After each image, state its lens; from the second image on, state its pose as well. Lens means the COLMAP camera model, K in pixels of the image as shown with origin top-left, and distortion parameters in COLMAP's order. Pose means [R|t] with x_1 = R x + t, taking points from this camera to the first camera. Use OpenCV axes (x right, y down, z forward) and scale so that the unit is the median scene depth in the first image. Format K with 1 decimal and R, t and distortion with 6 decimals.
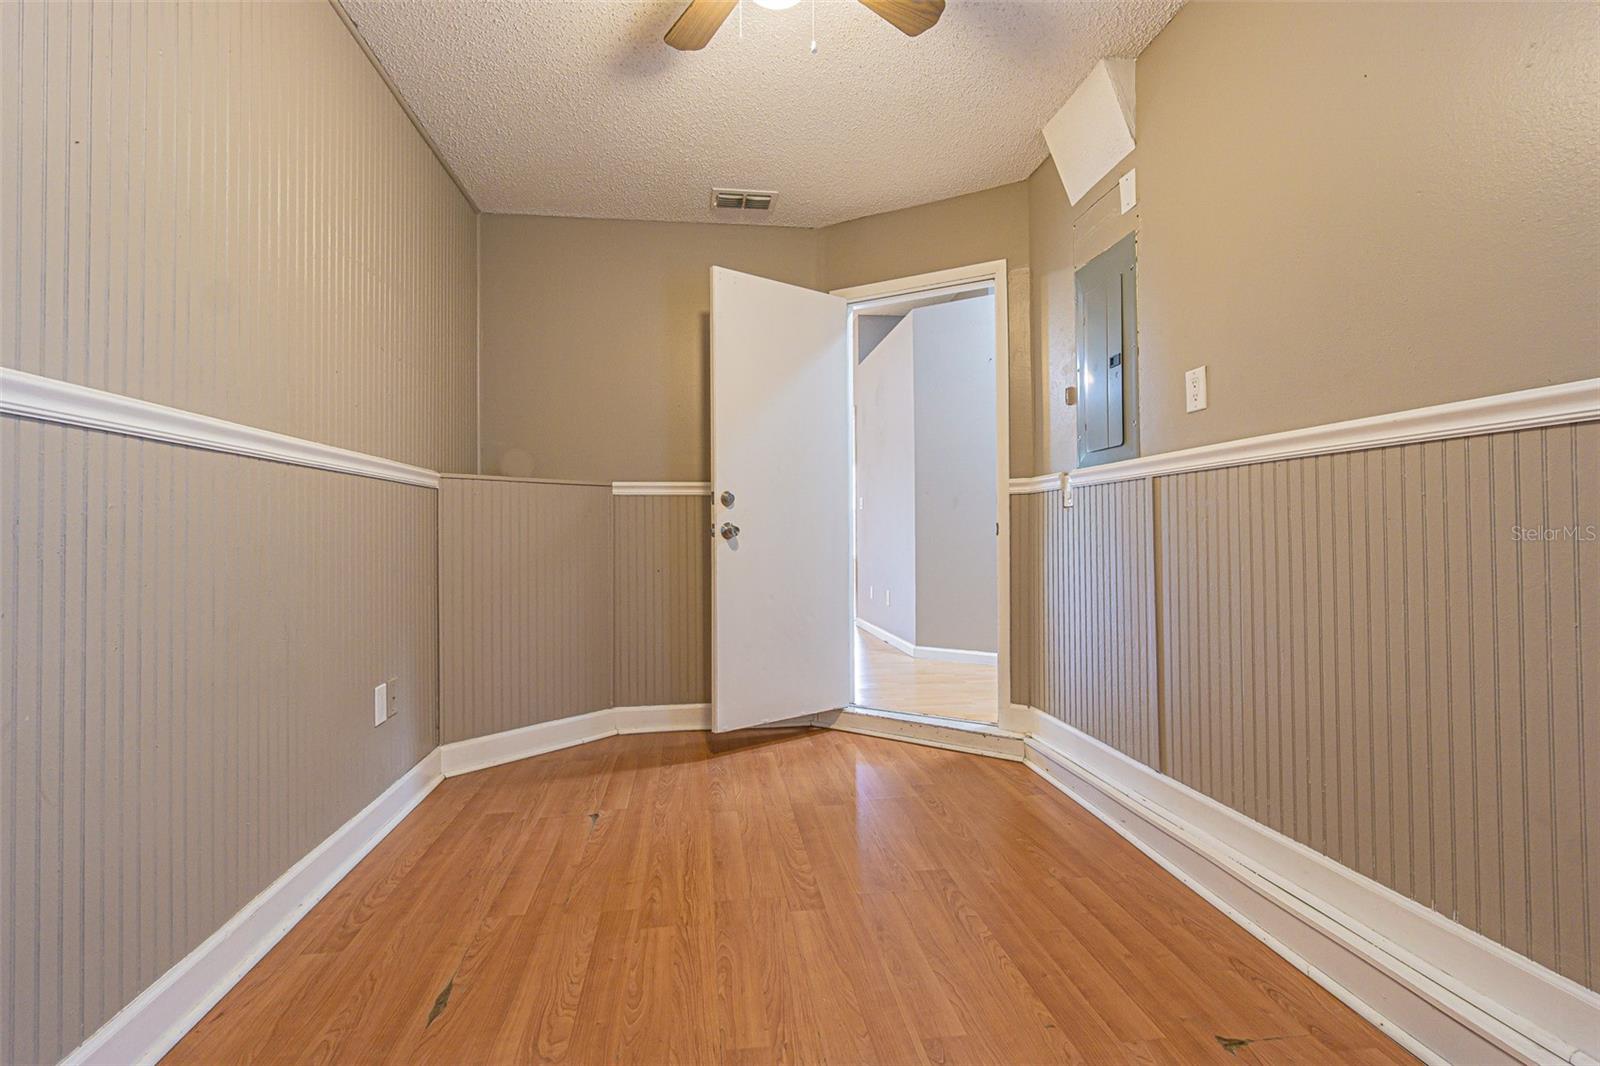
lens RADIAL K [[691.1, 0, 797.5], [0, 691.1, 514.2], [0, 0, 1]] dist [-0.013749, 0.000209]
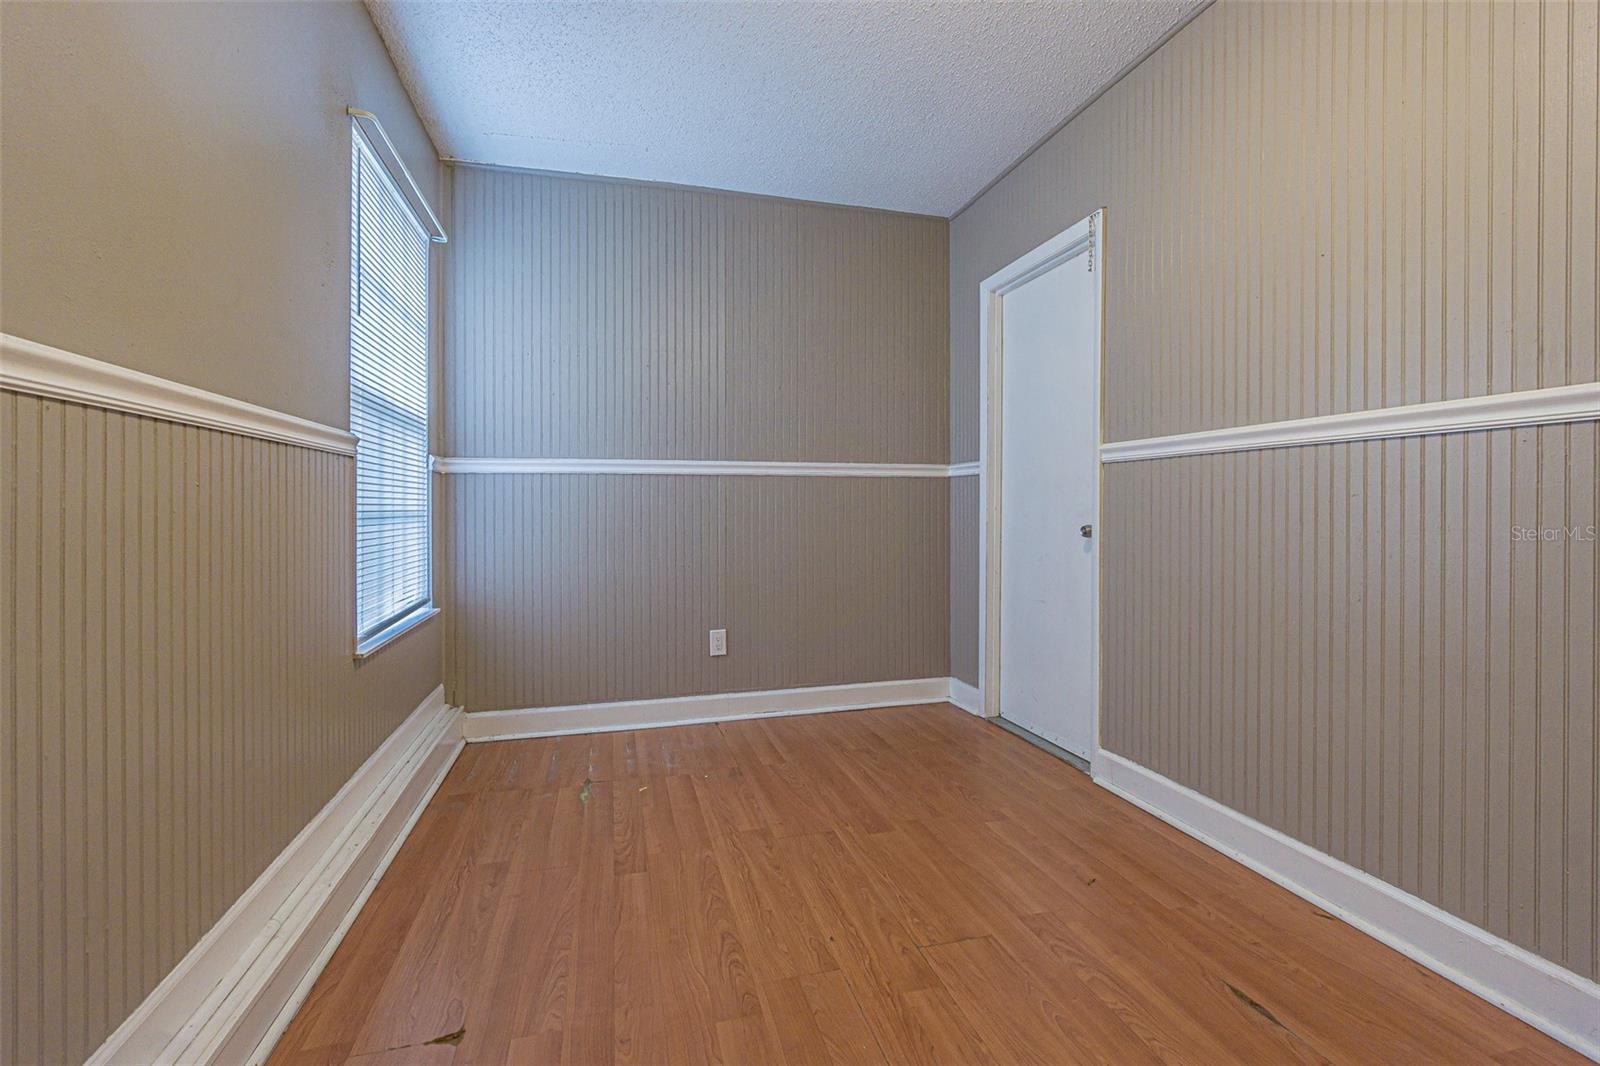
lens RADIAL K [[691.1, 0, 797.5], [0, 691.1, 514.2], [0, 0, 1]] dist [-0.013749, 0.000209]
pose [[-0.991696, 0.008825, -0.128300, 0.244236], [0.010575, 0.999860, -0.012969, 0.029911], [0.128168, -0.014218, -0.991651, 1.968916]]
